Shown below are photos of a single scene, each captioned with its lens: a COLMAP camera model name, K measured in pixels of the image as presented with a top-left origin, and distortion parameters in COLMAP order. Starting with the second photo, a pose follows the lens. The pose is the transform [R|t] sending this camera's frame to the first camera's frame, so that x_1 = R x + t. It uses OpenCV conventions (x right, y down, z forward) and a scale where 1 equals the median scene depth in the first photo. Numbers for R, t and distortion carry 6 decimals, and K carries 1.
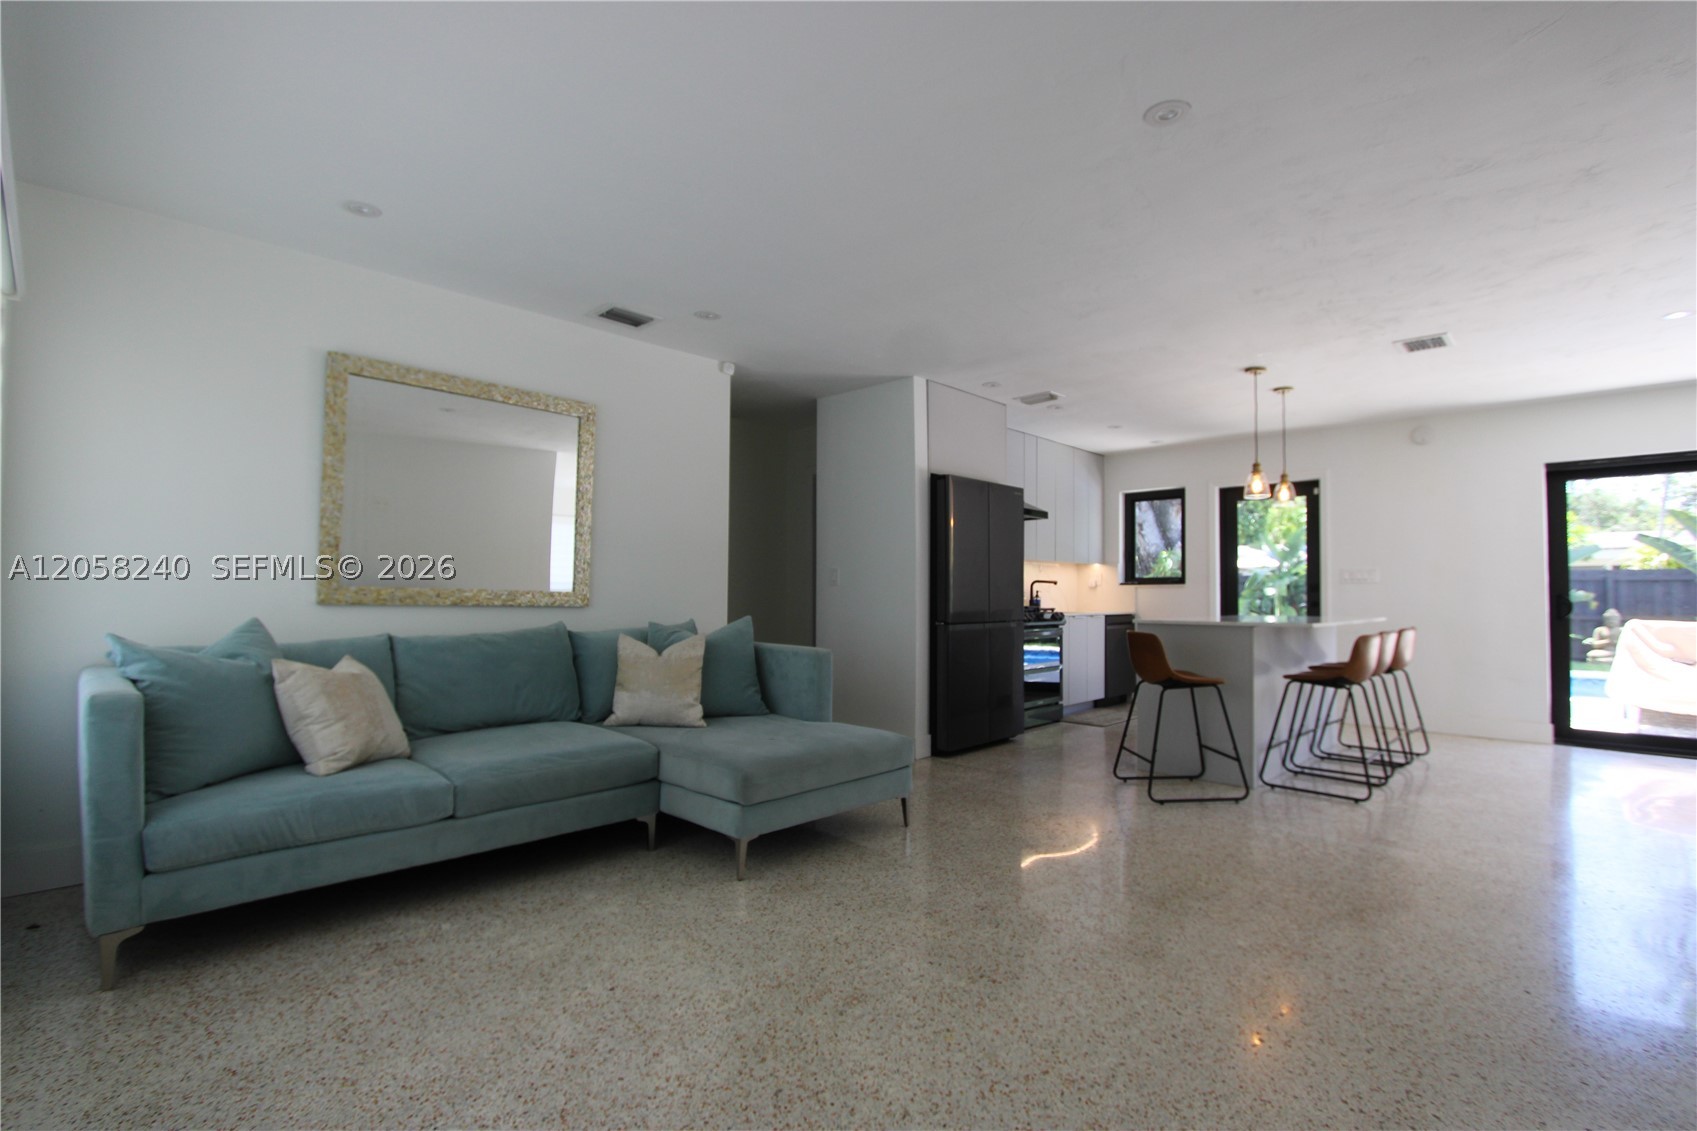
lens RADIAL K [[783.2, 0, 845.0], [0, 783.2, 576.2], [0, 0, 1]] dist [-0.020685, 0.003499]
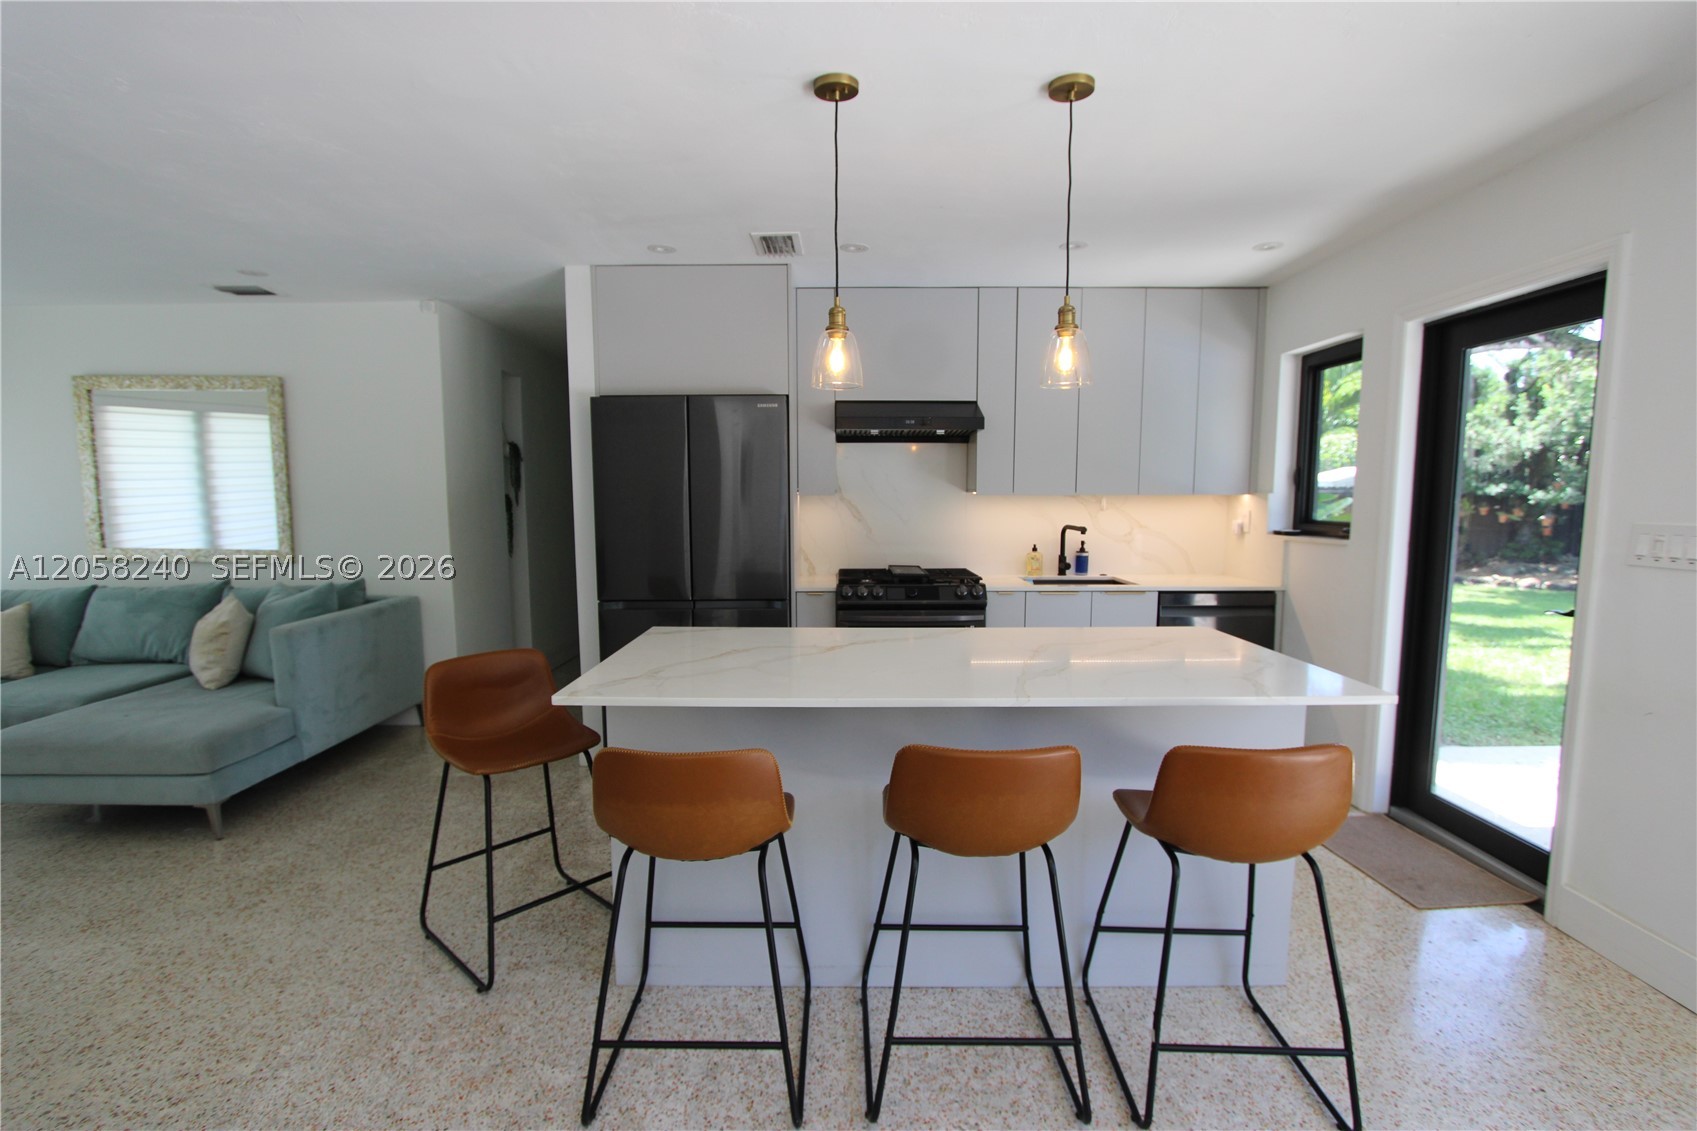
lens RADIAL K [[783.2, 0, 845.0], [0, 783.2, 576.2], [0, 0, 1]] dist [-0.020685, 0.003499]
pose [[0.692543, 0.068180, -0.718148, 0.561356], [0.022569, 0.992988, 0.116037, -0.029782], [0.721024, -0.096569, 0.686148, 0.448096]]
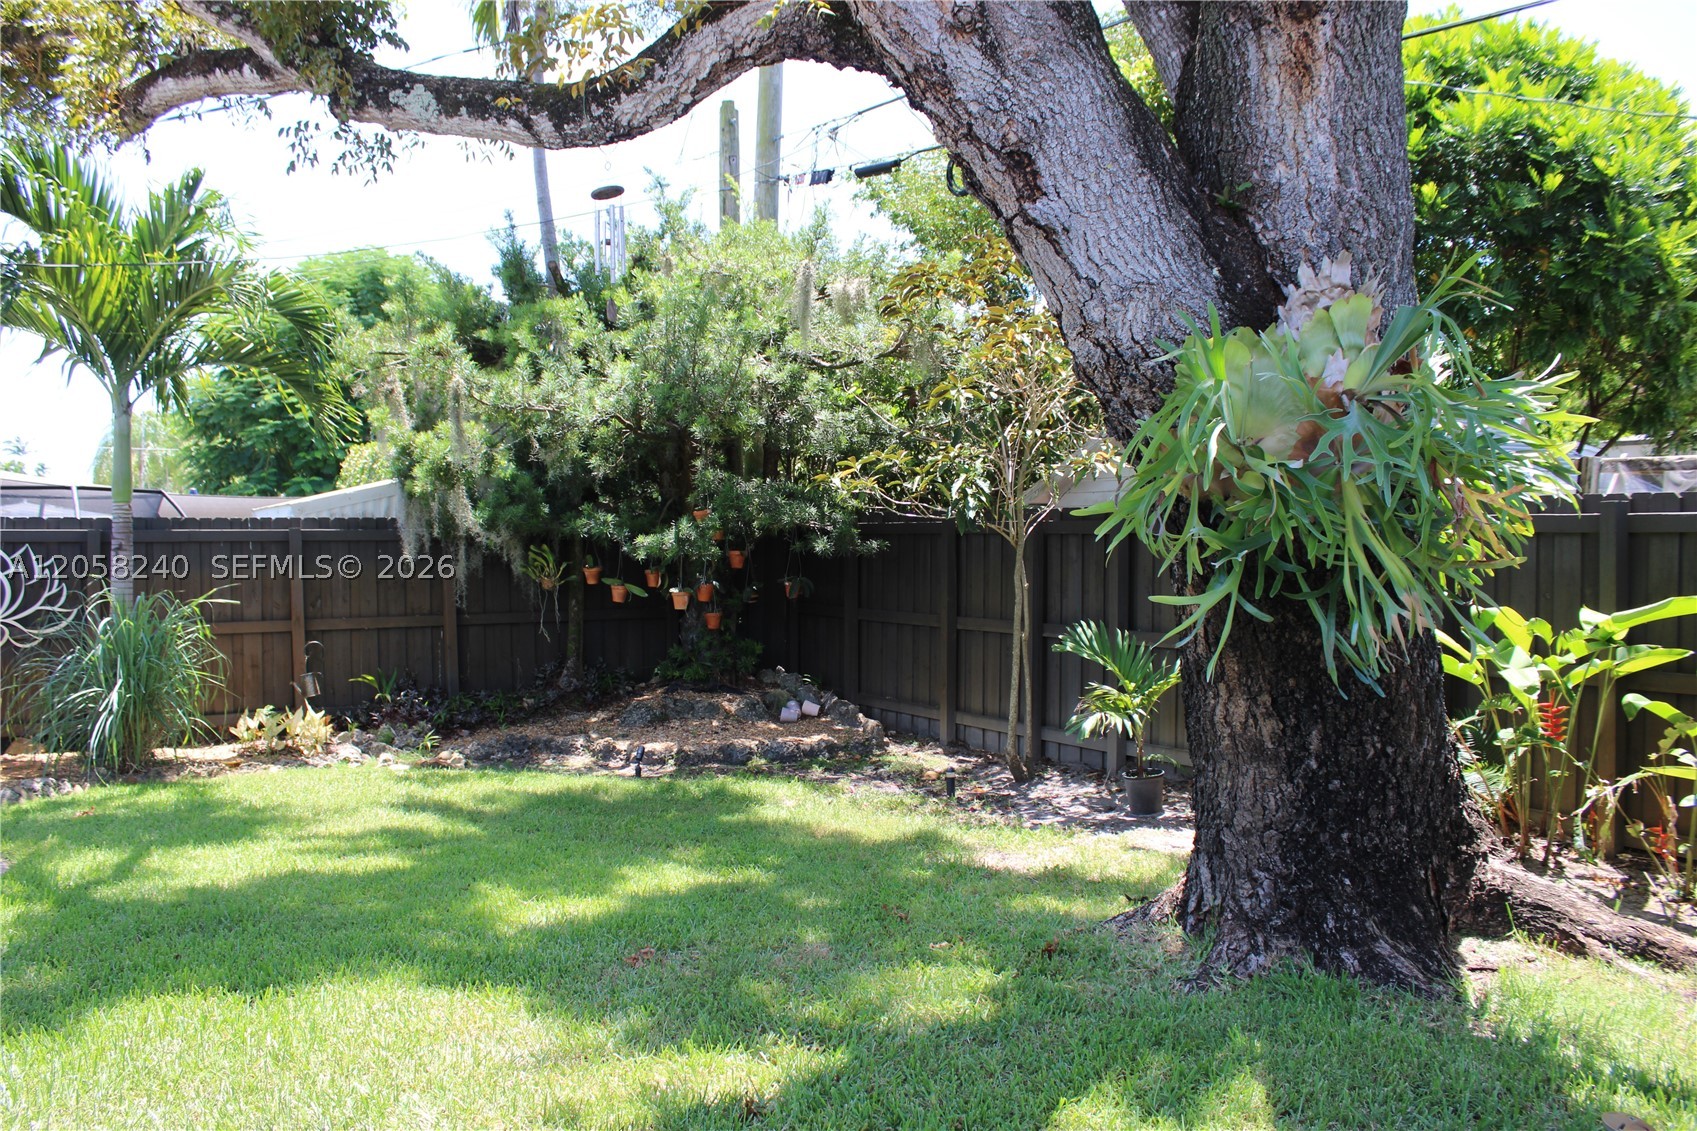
lens RADIAL K [[1419.1, 0, 840.1], [0, 1419.1, 569.1], [0, 0, 1]] dist [-0.151448, 0.143218]
pose [[0.962198, -0.001244, -0.272346, 0.929930], [0.013051, 0.999051, 0.041544, 0.004083], [0.272036, -0.043528, 0.961302, 1.617025]]
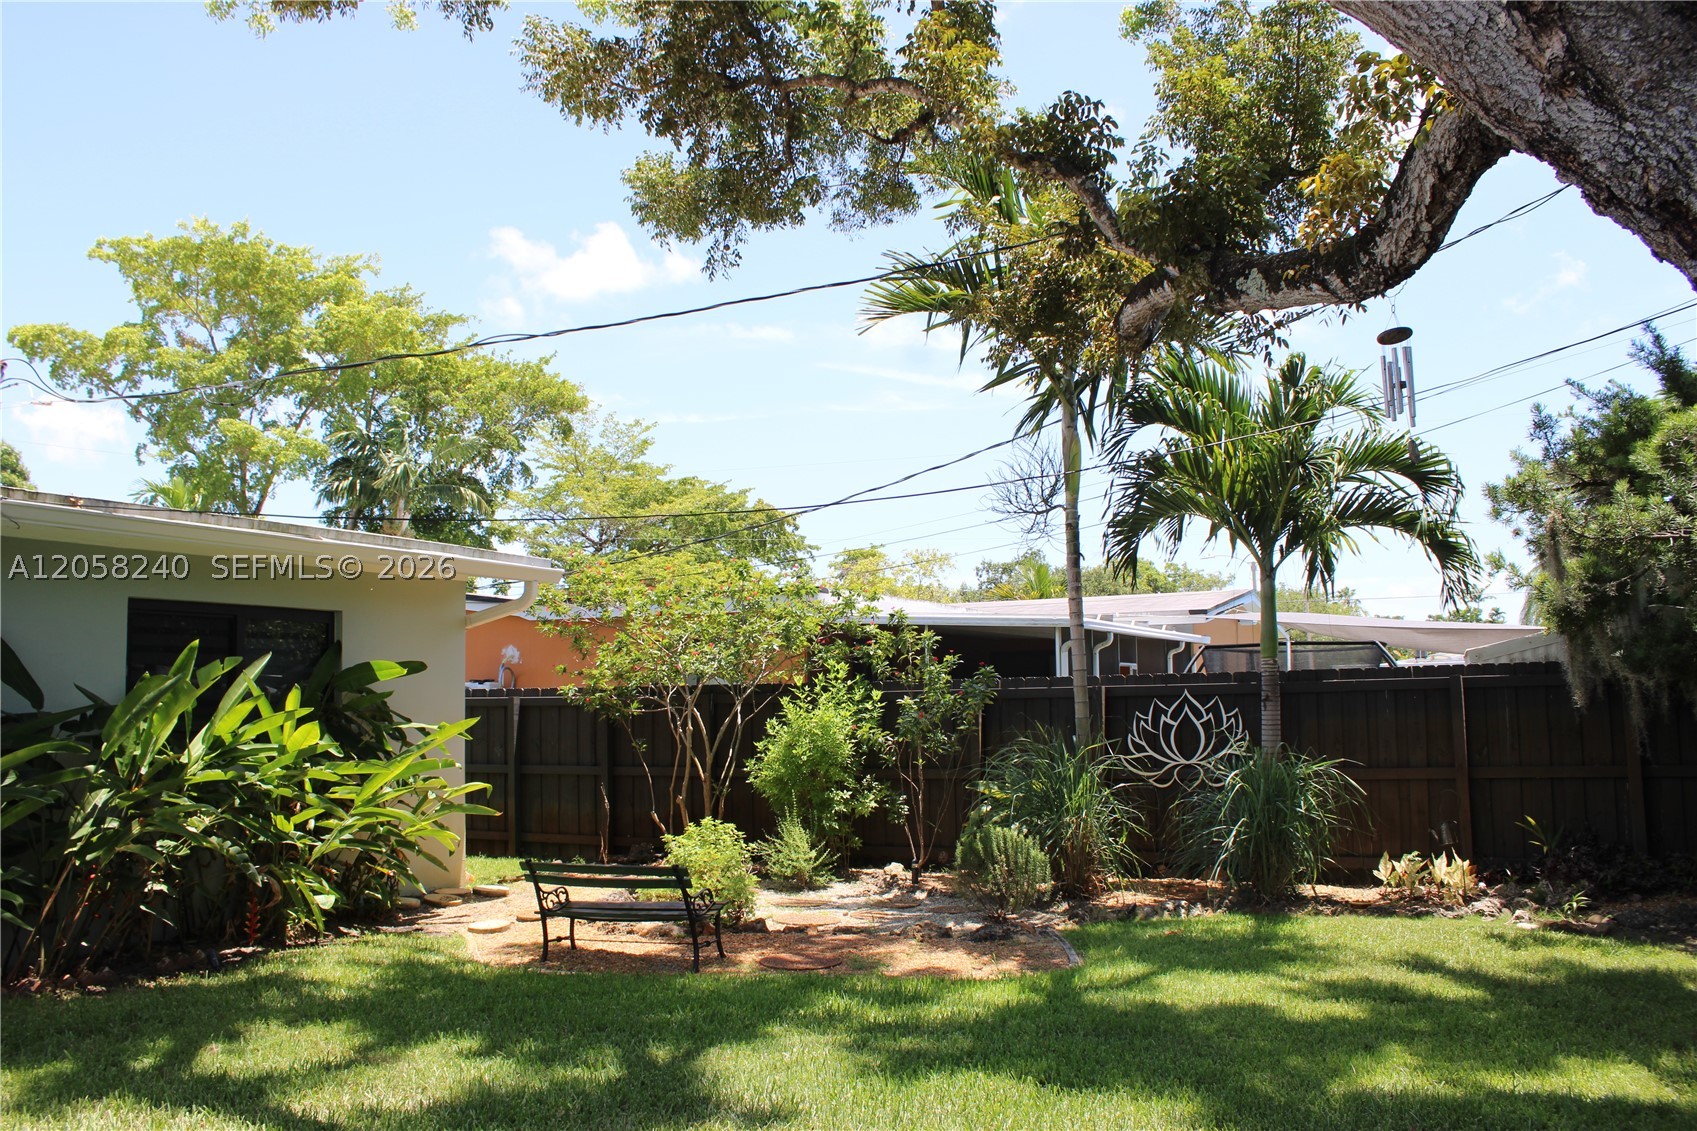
lens RADIAL K [[1419.1, 0, 840.1], [0, 1419.1, 569.1], [0, 0, 1]] dist [-0.151448, 0.143218]
pose [[0.296090, -0.097513, -0.950170, 1.187314], [0.041410, 0.995150, -0.089225, 0.005903], [0.954262, -0.012928, 0.298692, 1.811675]]
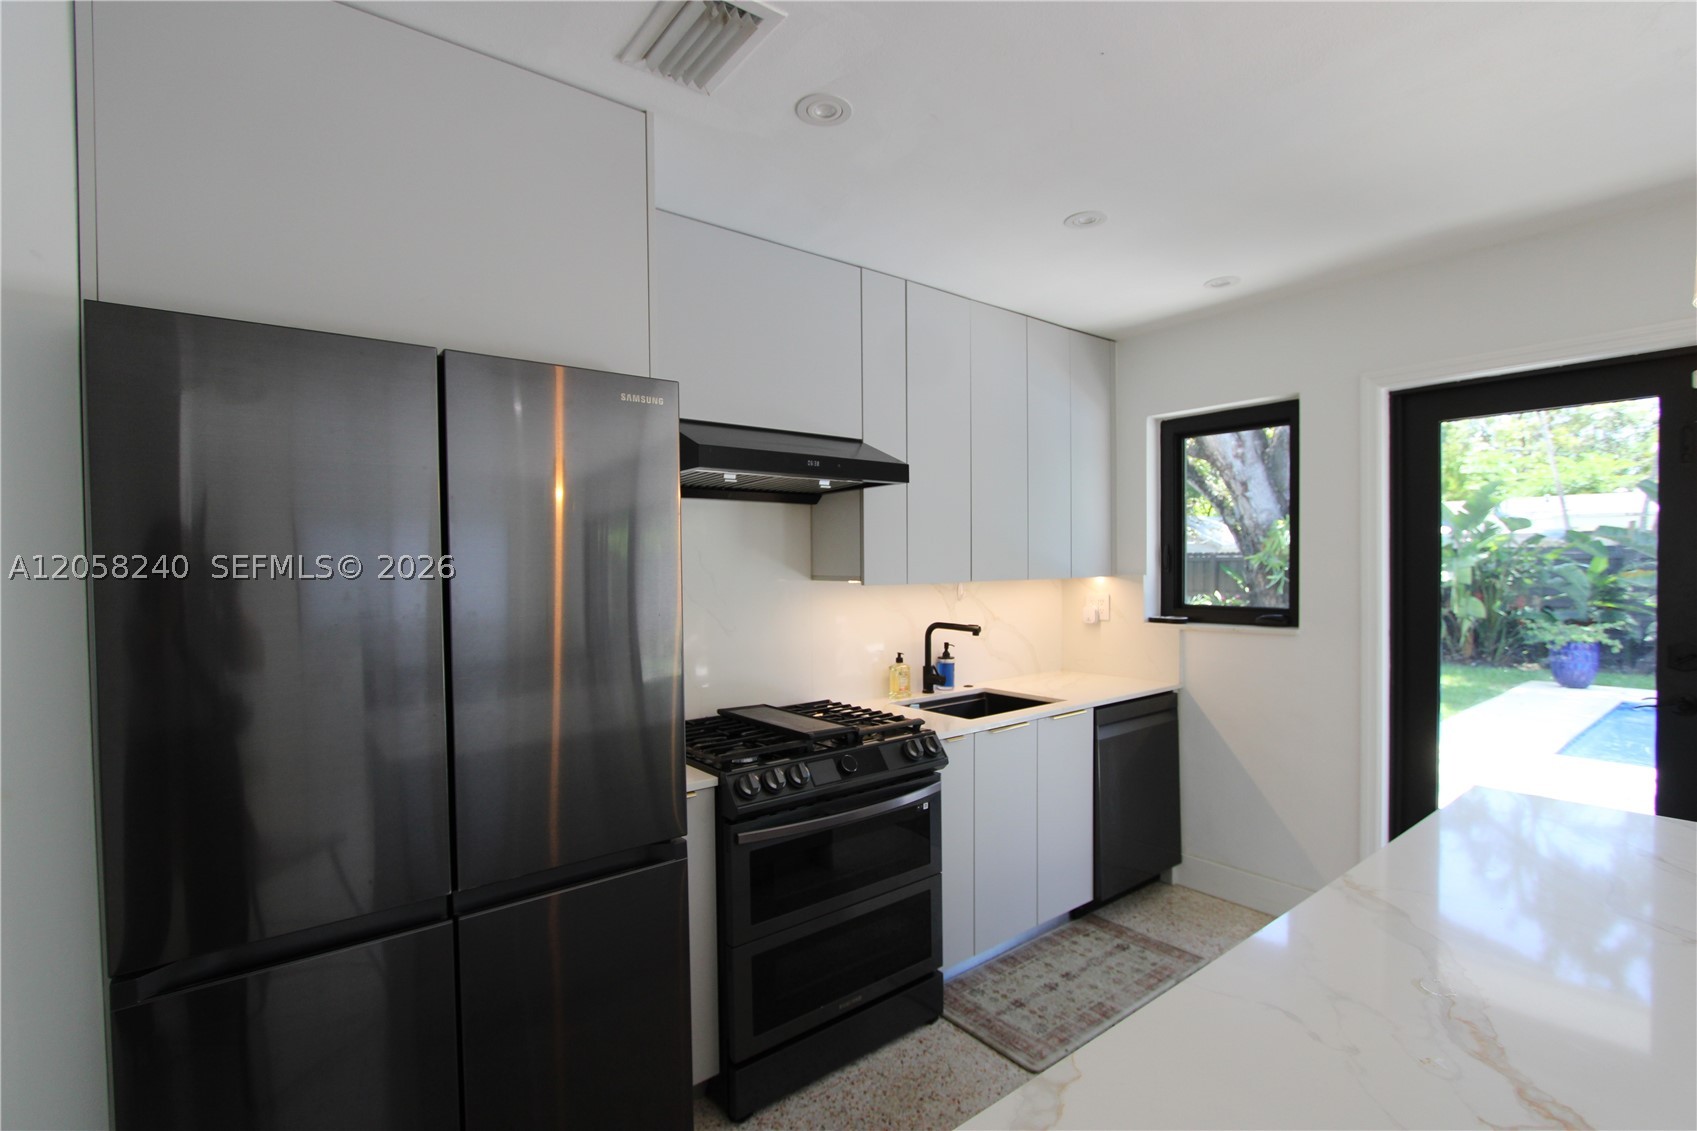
lens RADIAL K [[783.2, 0, 845.0], [0, 783.2, 576.2], [0, 0, 1]] dist [-0.020685, 0.003499]
pose [[0.990898, -0.013780, -0.133907, 0.250910], [0.019447, 0.998965, 0.041109, -0.039681], [0.133202, -0.043339, 0.990141, 0.554817]]
